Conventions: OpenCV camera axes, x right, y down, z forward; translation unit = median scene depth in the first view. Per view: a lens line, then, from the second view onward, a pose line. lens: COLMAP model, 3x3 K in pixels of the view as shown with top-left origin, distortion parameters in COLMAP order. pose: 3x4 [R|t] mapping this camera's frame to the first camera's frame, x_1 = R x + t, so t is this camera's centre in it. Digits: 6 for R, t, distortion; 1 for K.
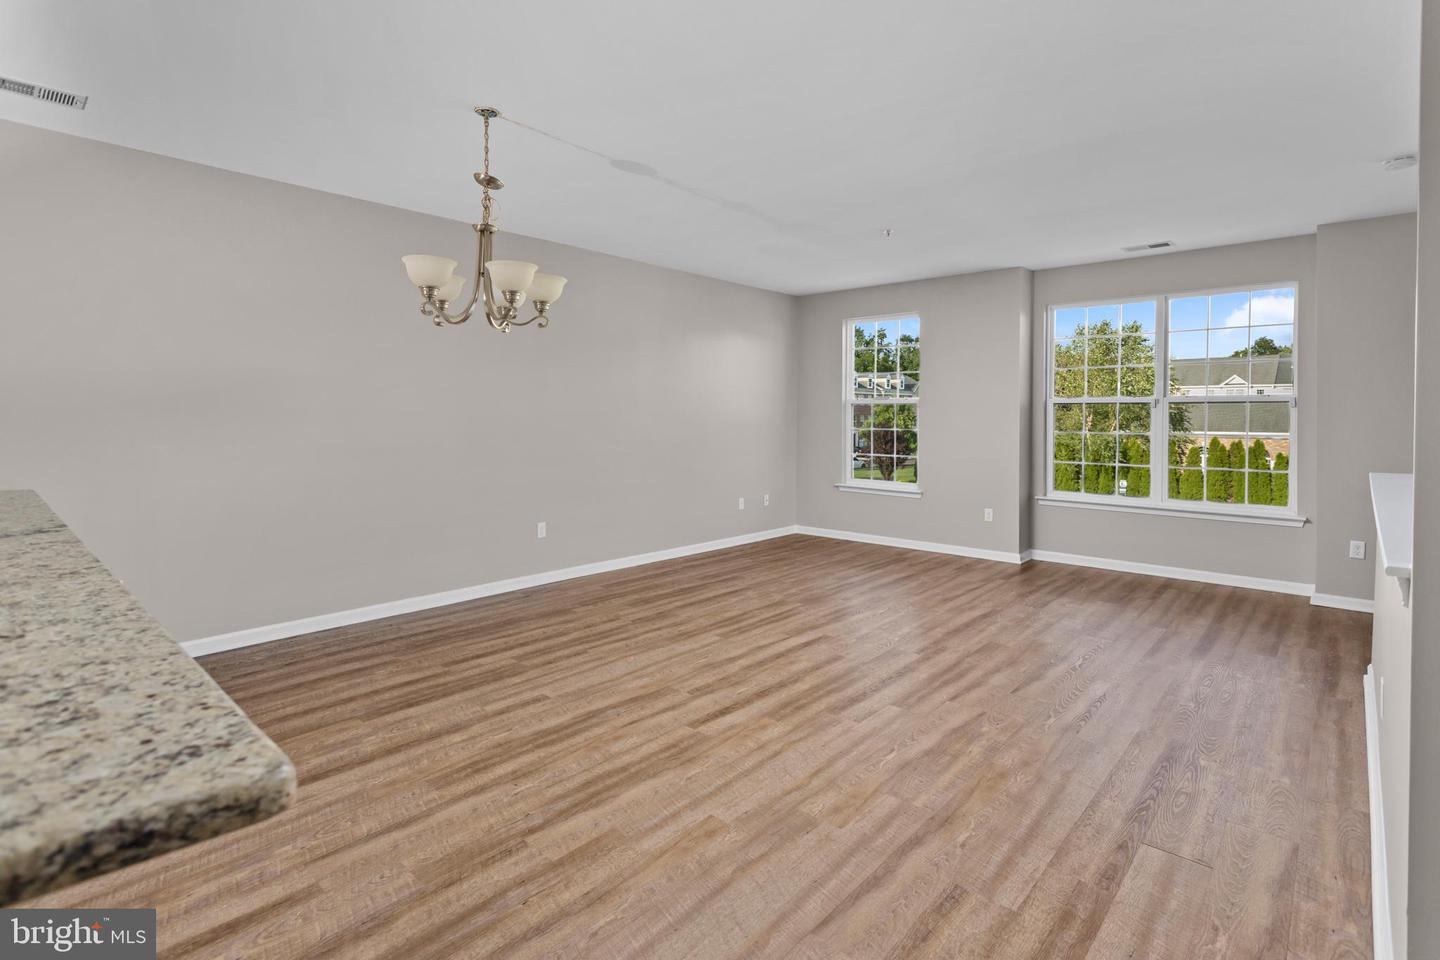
lens RADIAL K [[691.9, 0, 717.1], [0, 691.9, 426.2], [0, 0, 1]] dist [0.000457, -0.000464]
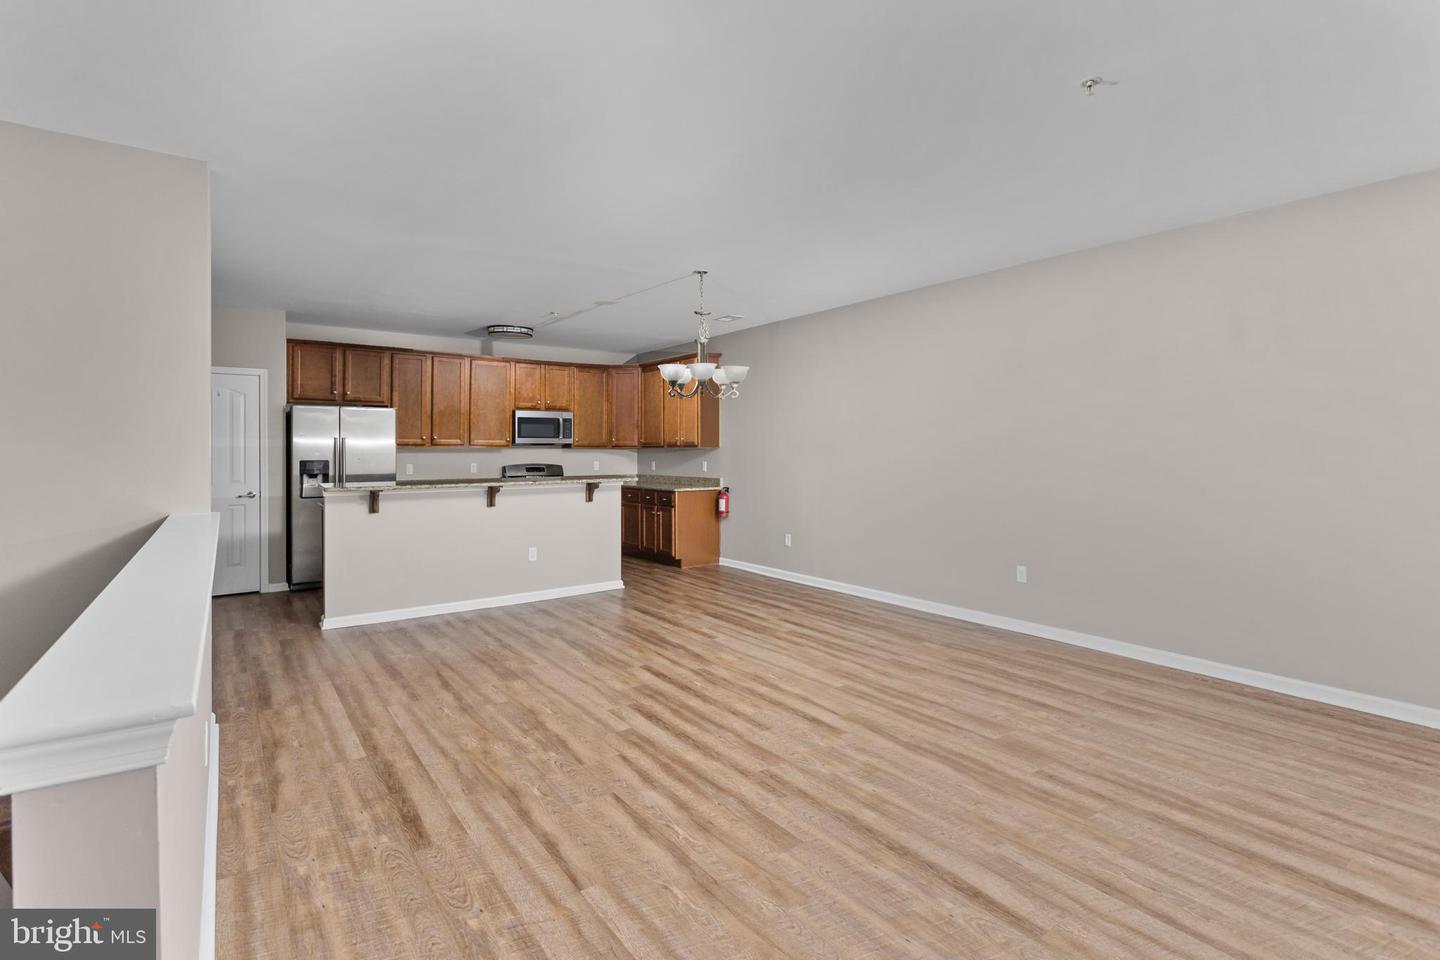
lens RADIAL K [[684.2, 0, 721.2], [0, 684.2, 449.8], [0, 0, 1]] dist [-0.000395, -0.000175]
pose [[-0.197747, -0.002676, -0.980250, 1.259804], [-0.013139, 0.999914, -0.000079, -0.020620], [0.980165, 0.012863, -0.197765, 1.354266]]
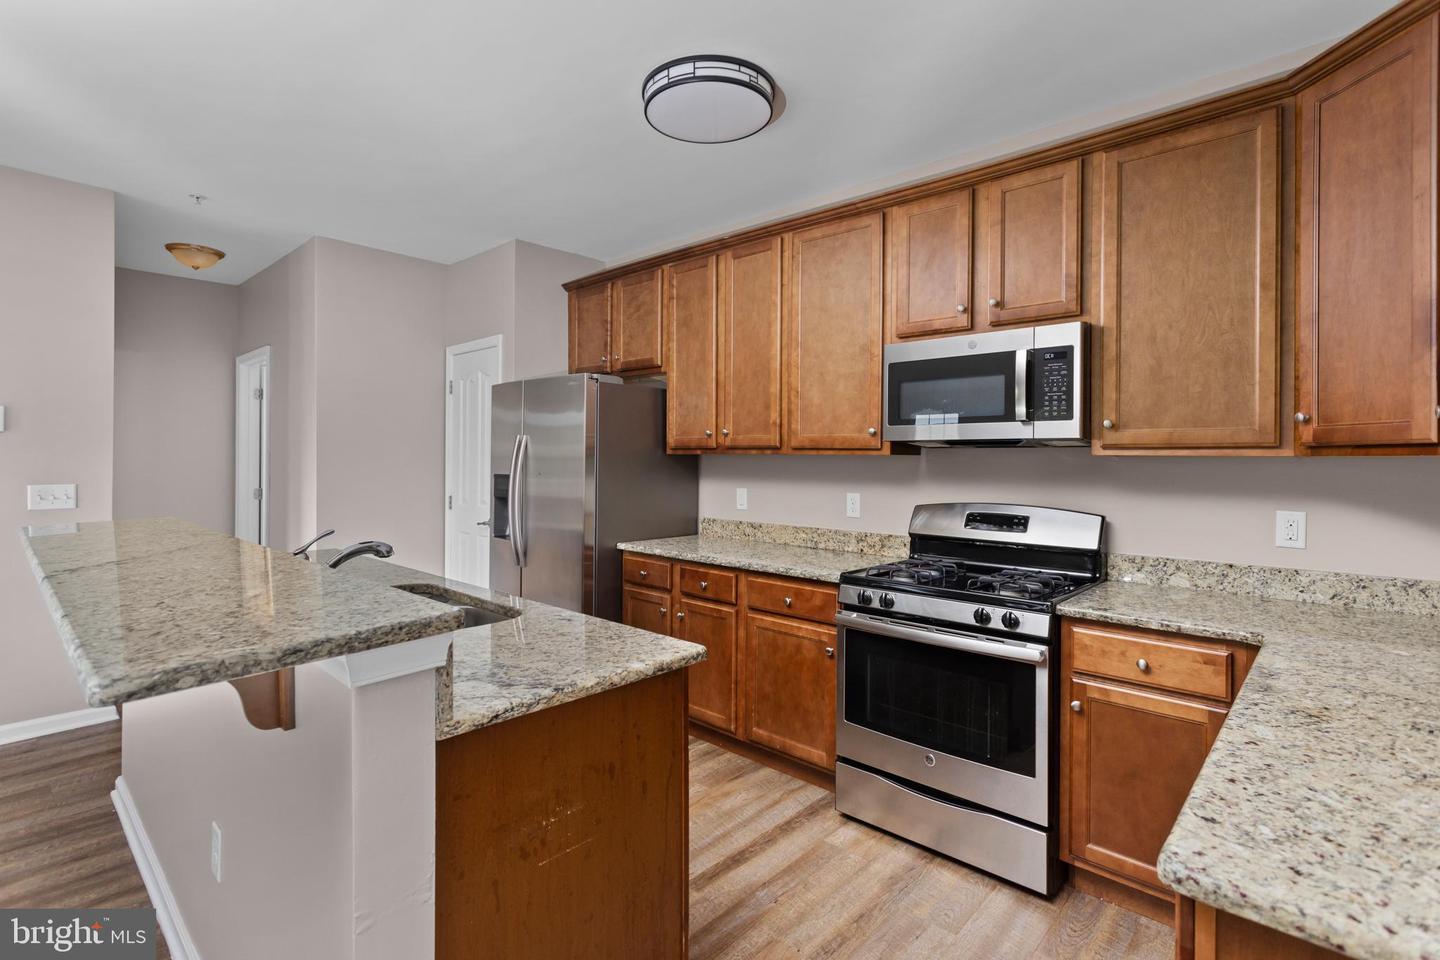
lens RADIAL K [[684.2, 0, 721.2], [0, 684.2, 449.8], [0, 0, 1]] dist [-0.000395, -0.000175]
pose [[-0.999928, -0.011111, 0.004449, -0.922531], [-0.011071, 0.999899, 0.008910, -0.027736], [-0.004548, 0.008860, -0.999950, 0.963553]]
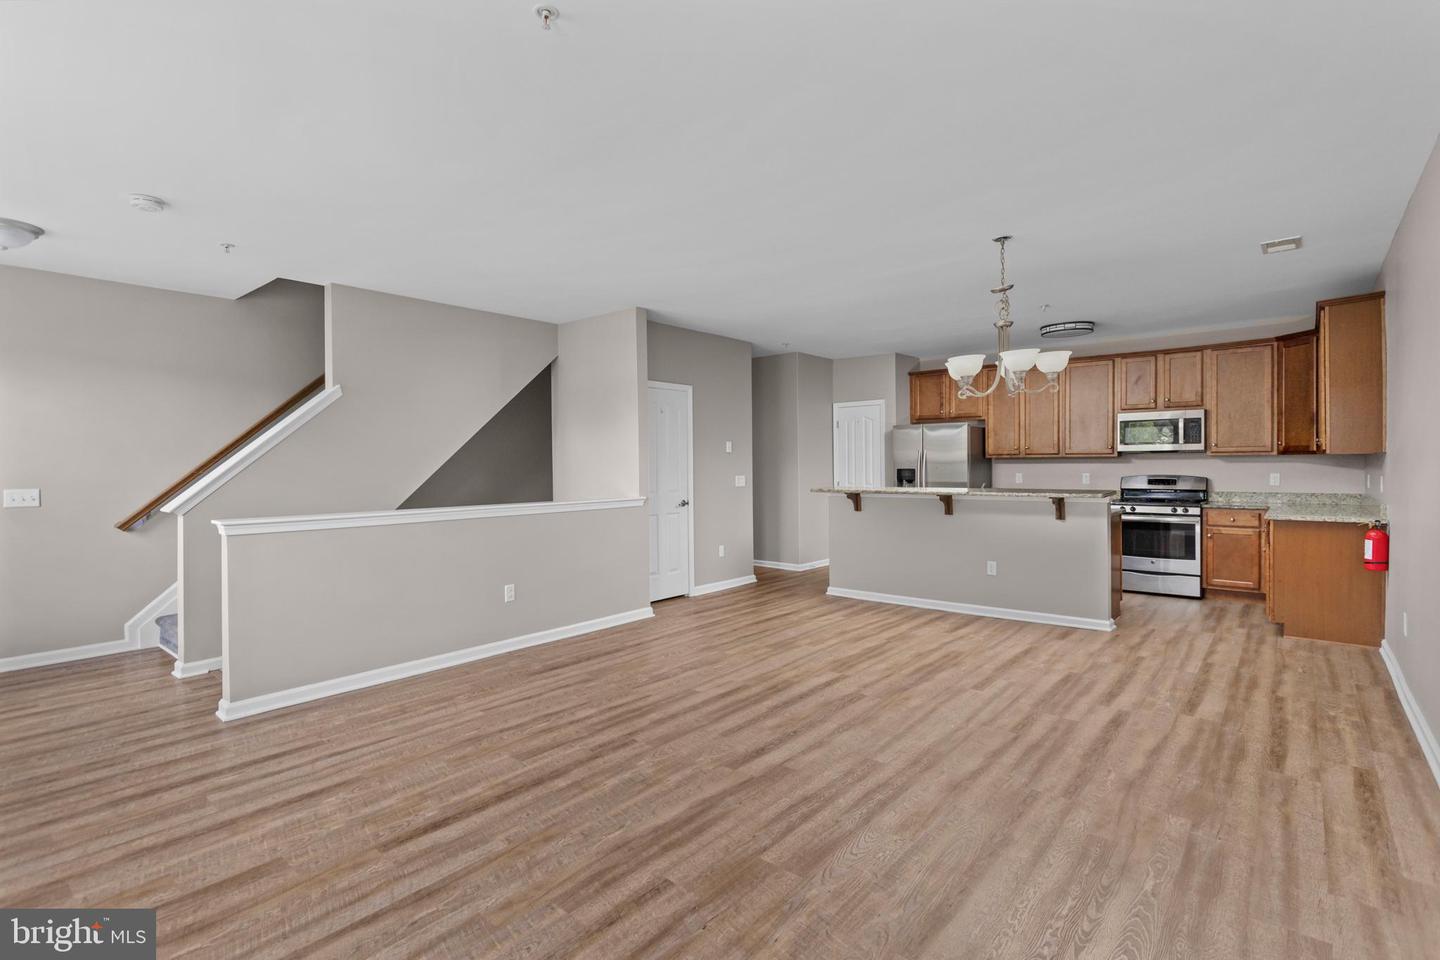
lens RADIAL K [[678.9, 0, 721.2], [0, 678.9, 472.7], [0, 0, 1]] dist [0.000611, 0.000138]
pose [[-0.999356, 0.006294, -0.035326, 0.257770], [0.005274, 0.999568, 0.028903, -0.035231], [0.035492, 0.028698, -0.998958, 2.270301]]
